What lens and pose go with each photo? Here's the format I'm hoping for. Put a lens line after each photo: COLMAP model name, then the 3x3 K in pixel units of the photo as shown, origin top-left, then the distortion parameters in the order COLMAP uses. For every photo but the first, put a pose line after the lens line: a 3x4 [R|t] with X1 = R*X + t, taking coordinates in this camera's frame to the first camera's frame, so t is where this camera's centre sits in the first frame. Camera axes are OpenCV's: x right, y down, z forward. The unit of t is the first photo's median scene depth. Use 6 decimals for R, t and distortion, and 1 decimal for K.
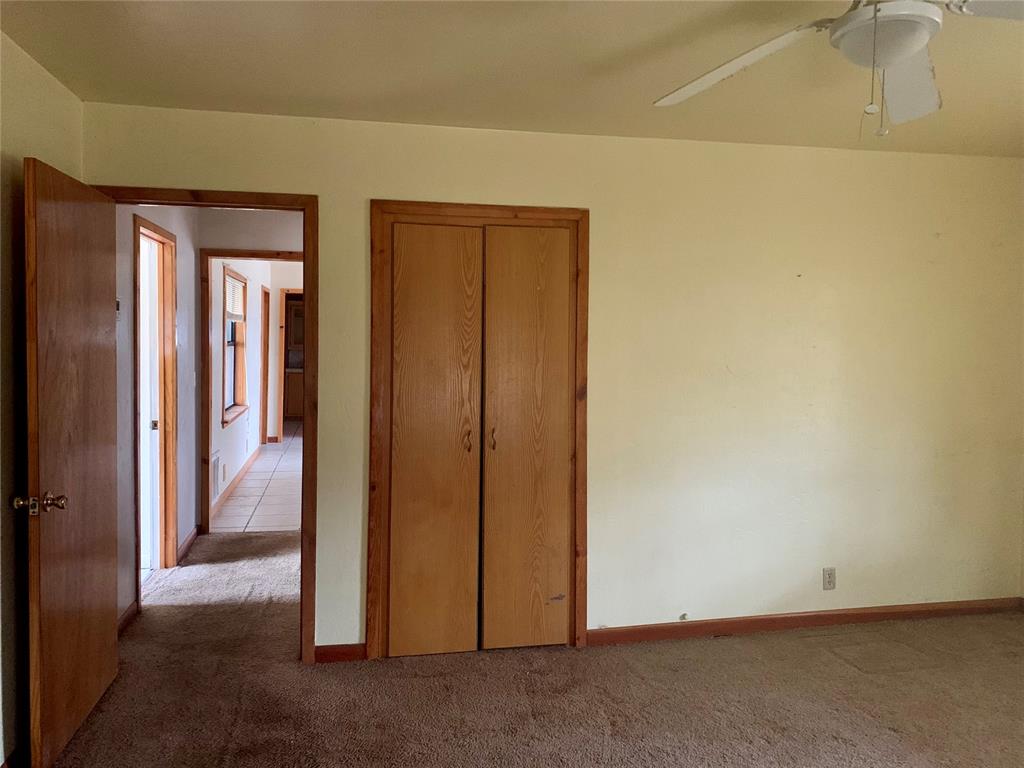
lens RADIAL K [[782.2, 0, 559.4], [0, 782.2, 363.5], [0, 0, 1]] dist [0.002817, -0.001389]
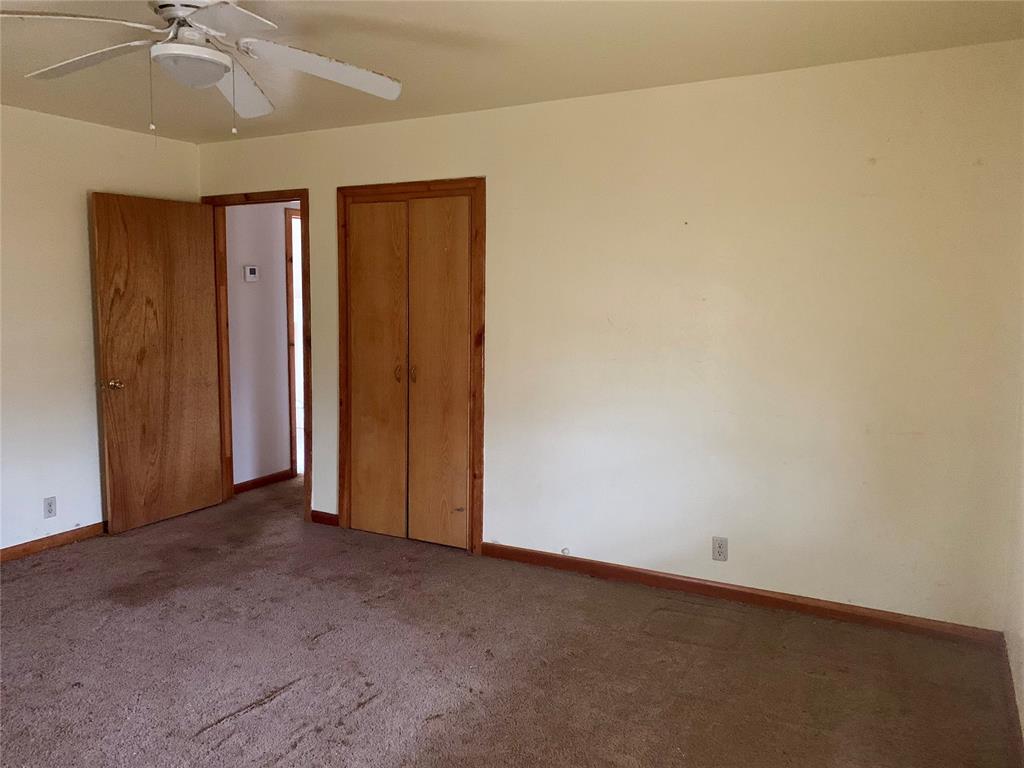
lens RADIAL K [[782.0, 0, 506.4], [0, 782.0, 378.9], [0, 0, 1]] dist [0.038485, -0.025839]
pose [[0.761665, 0.065815, -0.644619, 0.812551], [-0.016879, 0.996506, 0.081798, 0.000674], [0.647751, -0.051423, 0.760115, 0.146257]]
